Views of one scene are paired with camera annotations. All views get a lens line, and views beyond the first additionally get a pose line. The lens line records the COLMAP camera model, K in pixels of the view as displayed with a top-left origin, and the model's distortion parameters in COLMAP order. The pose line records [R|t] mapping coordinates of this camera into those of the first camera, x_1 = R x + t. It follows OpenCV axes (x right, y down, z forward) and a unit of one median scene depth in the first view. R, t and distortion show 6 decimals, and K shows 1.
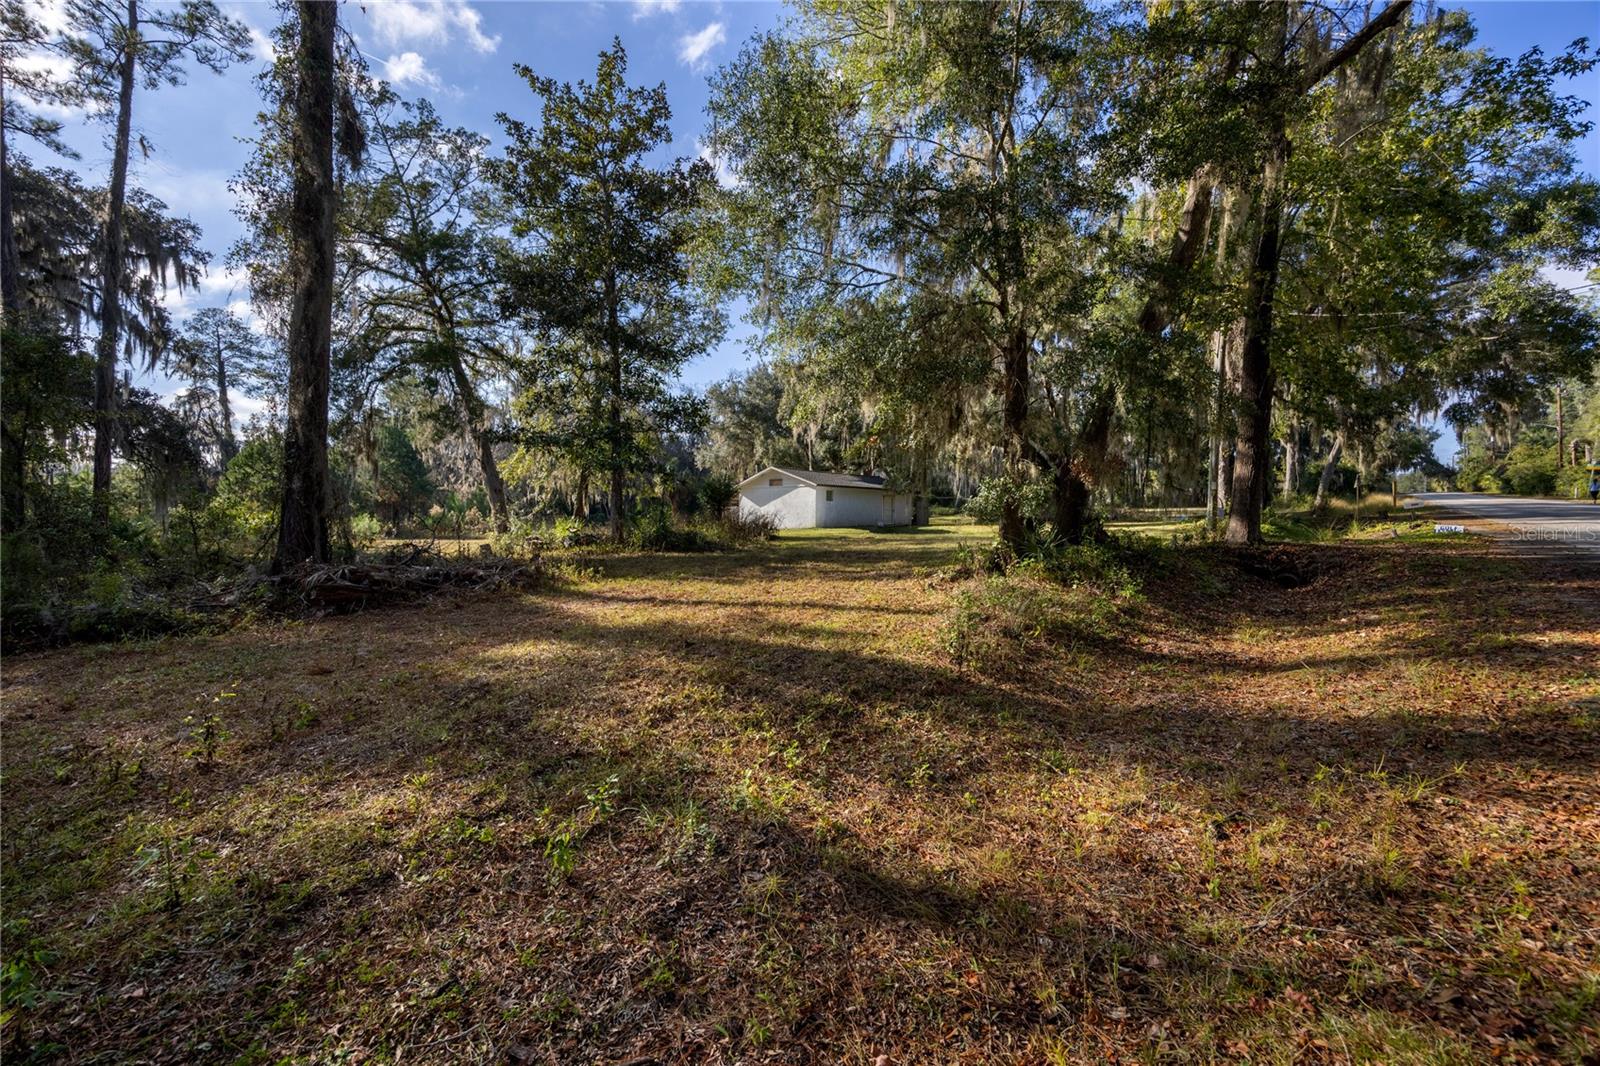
lens RADIAL K [[643.4, 0, 799.0], [0, 643.4, 527.6], [0, 0, 1]] dist [0.000565, 0.000013]
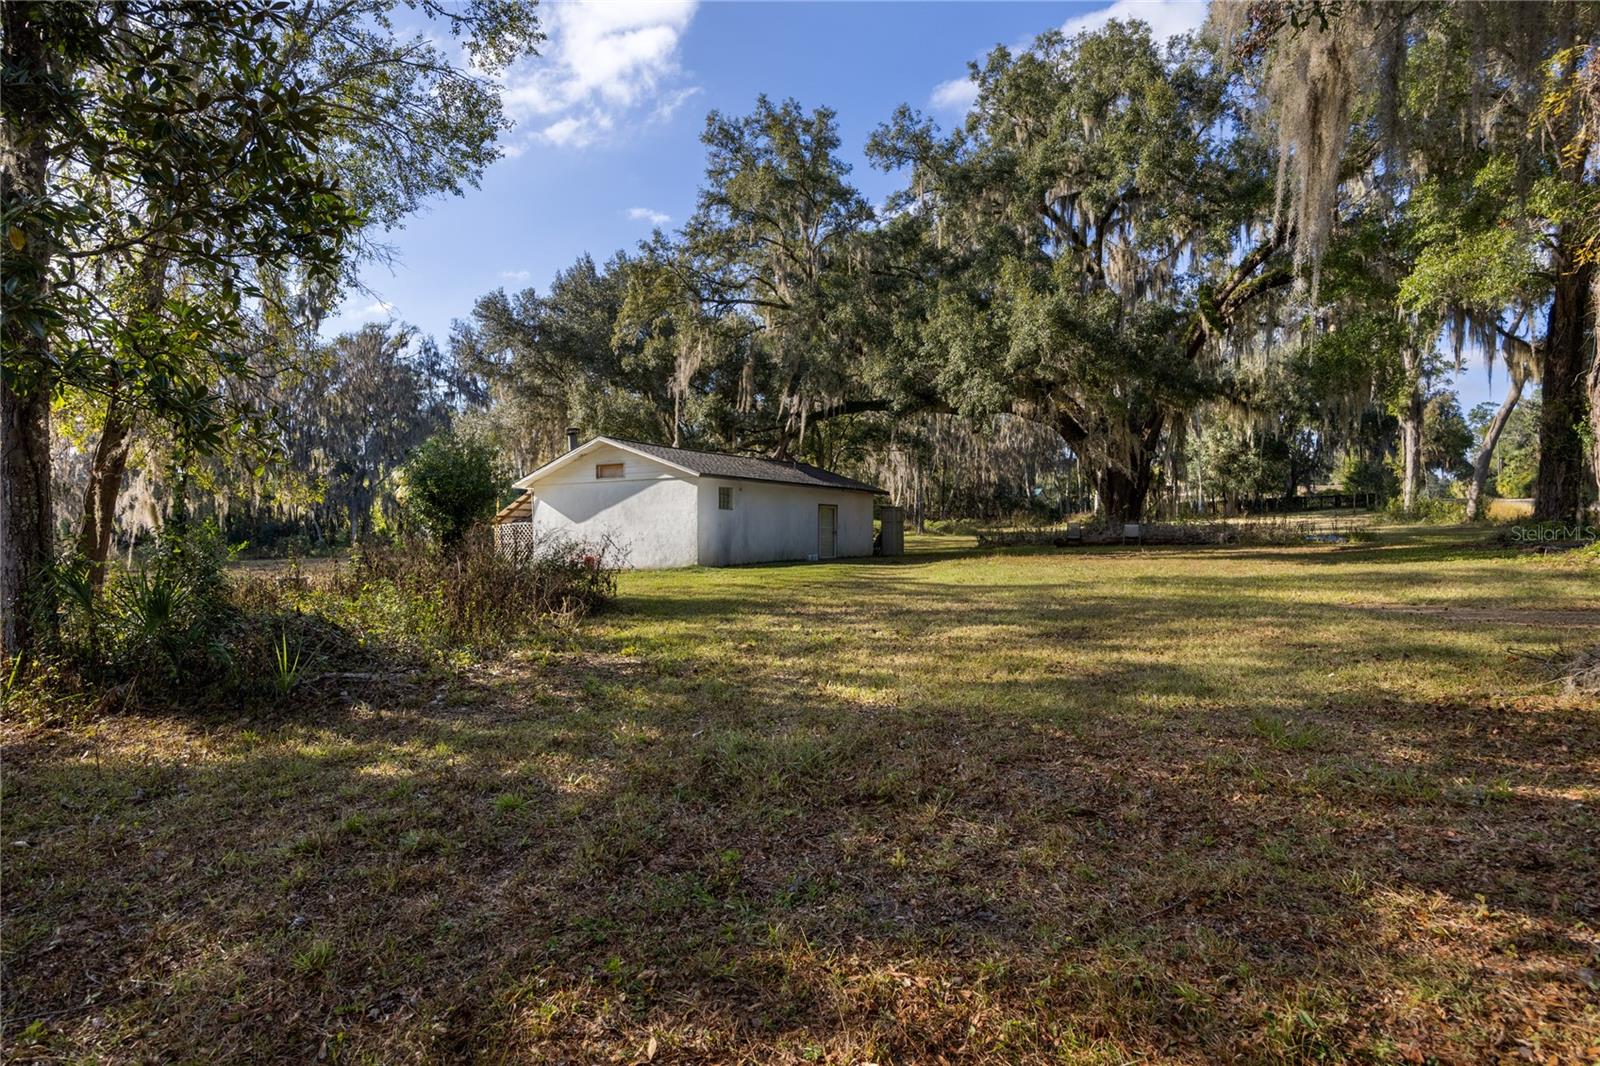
lens RADIAL K [[921.3, 0, 801.8], [0, 921.3, 536.3], [0, 0, 1]] dist [-0.000930, 0.000069]
pose [[0.986263, -0.005862, 0.165077, -0.007211], [0.008156, 0.999879, -0.013226, -0.009441], [-0.164980, 0.014391, 0.986192, 0.257981]]
